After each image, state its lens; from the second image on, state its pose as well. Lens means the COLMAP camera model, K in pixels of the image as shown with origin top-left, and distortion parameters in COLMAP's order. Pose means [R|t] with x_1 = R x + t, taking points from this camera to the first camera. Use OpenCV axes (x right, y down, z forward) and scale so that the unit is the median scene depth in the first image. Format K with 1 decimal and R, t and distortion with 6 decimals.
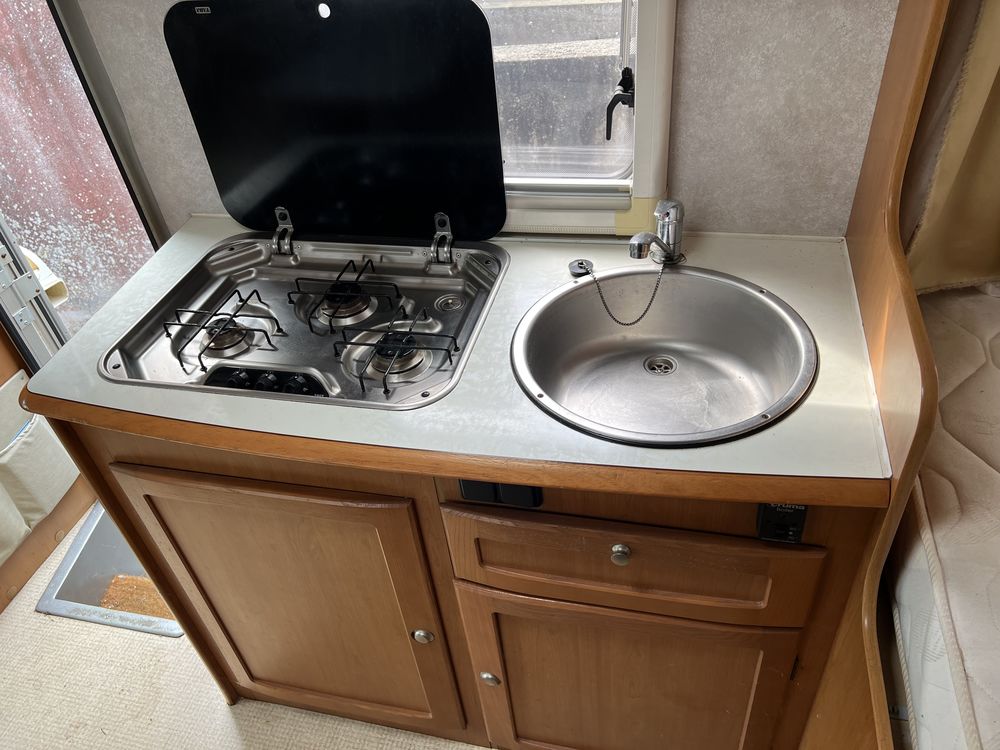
lens RADIAL K [[757.3, 0, 500.0], [0, 757.3, 375.0], [0, 0, 1]] dist [0.055188, -0.063250]
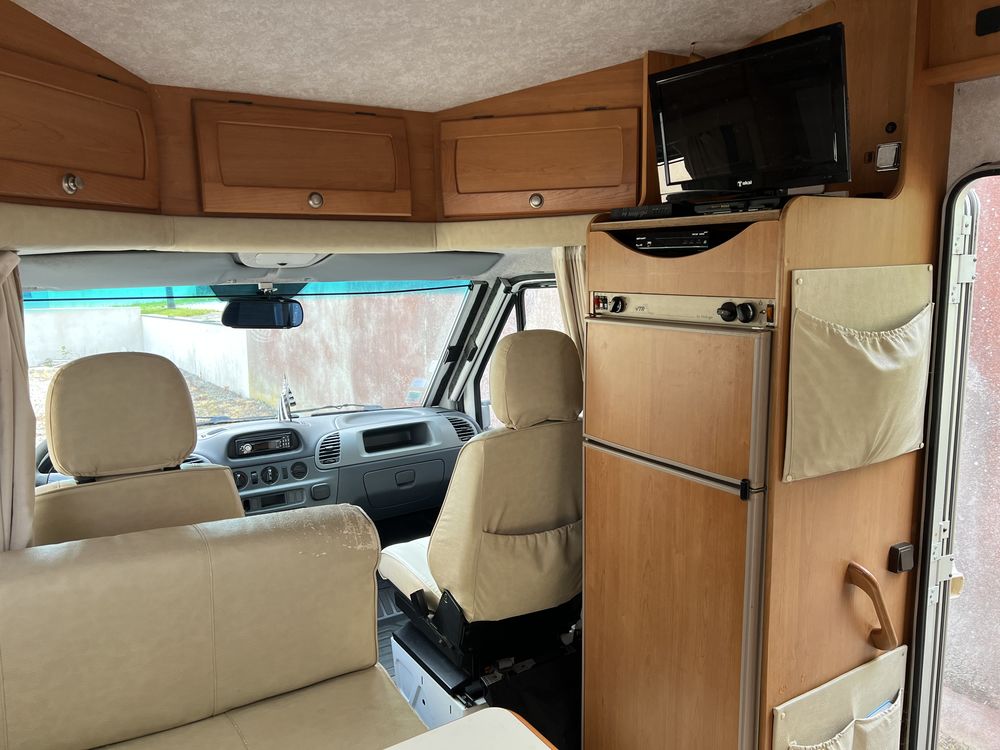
lens RADIAL K [[757.3, 0, 500.0], [0, 757.3, 375.0], [0, 0, 1]] dist [0.055188, -0.063250]
pose [[0.712211, 0.178251, -0.678956, -0.629328], [-0.482047, 0.827298, -0.288461, 0.361243], [0.510281, 0.532734, 0.675136, -0.101260]]
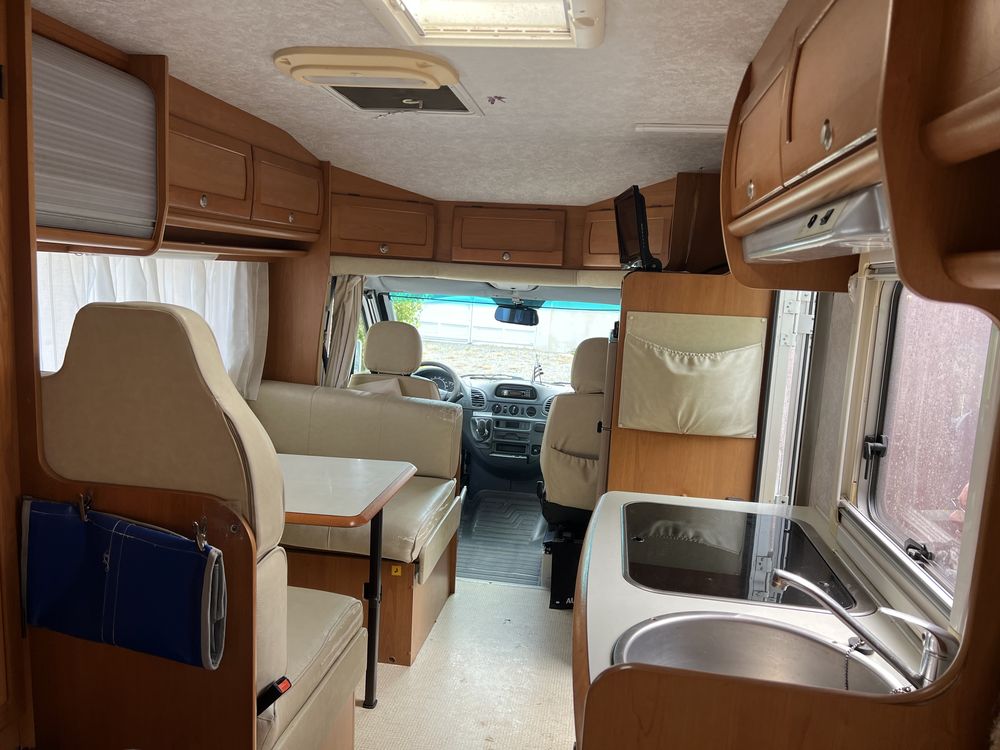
lens RADIAL K [[757.3, 0, 500.0], [0, 757.3, 375.0], [0, 0, 1]] dist [0.055188, -0.063250]
pose [[0.079202, 0.226133, -0.970871, 0.963101], [-0.680504, 0.723962, 0.113109, -0.190448], [0.728451, 0.651723, 0.211223, 0.231854]]
